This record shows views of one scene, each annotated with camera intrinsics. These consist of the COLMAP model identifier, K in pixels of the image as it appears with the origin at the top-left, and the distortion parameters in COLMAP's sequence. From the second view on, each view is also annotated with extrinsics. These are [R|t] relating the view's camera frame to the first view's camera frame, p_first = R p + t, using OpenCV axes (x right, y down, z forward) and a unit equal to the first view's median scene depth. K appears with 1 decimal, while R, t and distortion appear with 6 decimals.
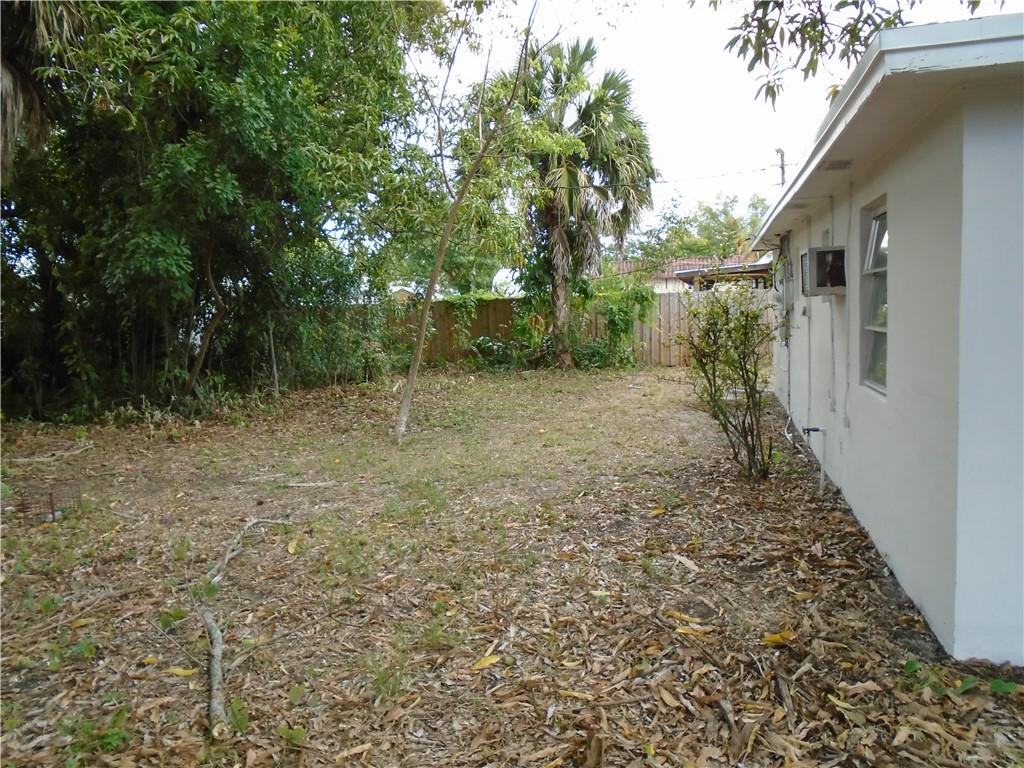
lens RADIAL K [[771.5, 0, 512.0], [0, 771.5, 384.0], [0, 0, 1]] dist [-0.010309, -0.008199]
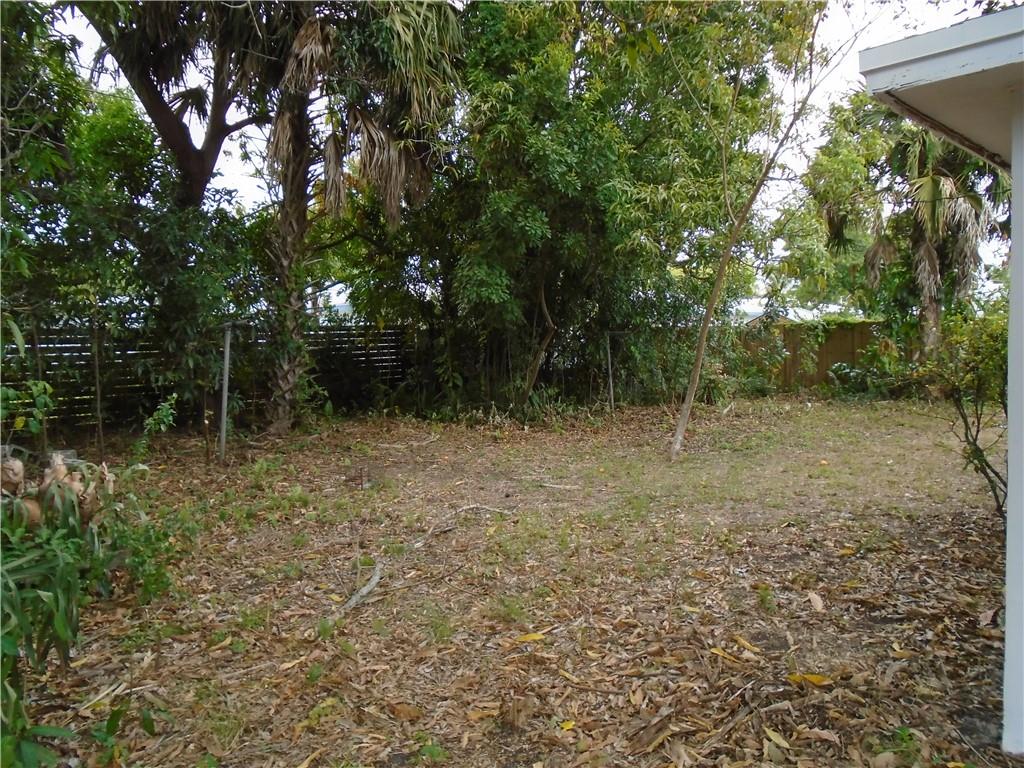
lens RADIAL K [[771.5, 0, 512.0], [0, 771.5, 384.0], [0, 0, 1]] dist [-0.010309, -0.008199]
pose [[0.865350, 0.046559, -0.499000, 0.136557], [-0.059827, 0.998152, -0.010617, -0.001670], [0.497584, 0.039041, 0.866537, -0.008768]]
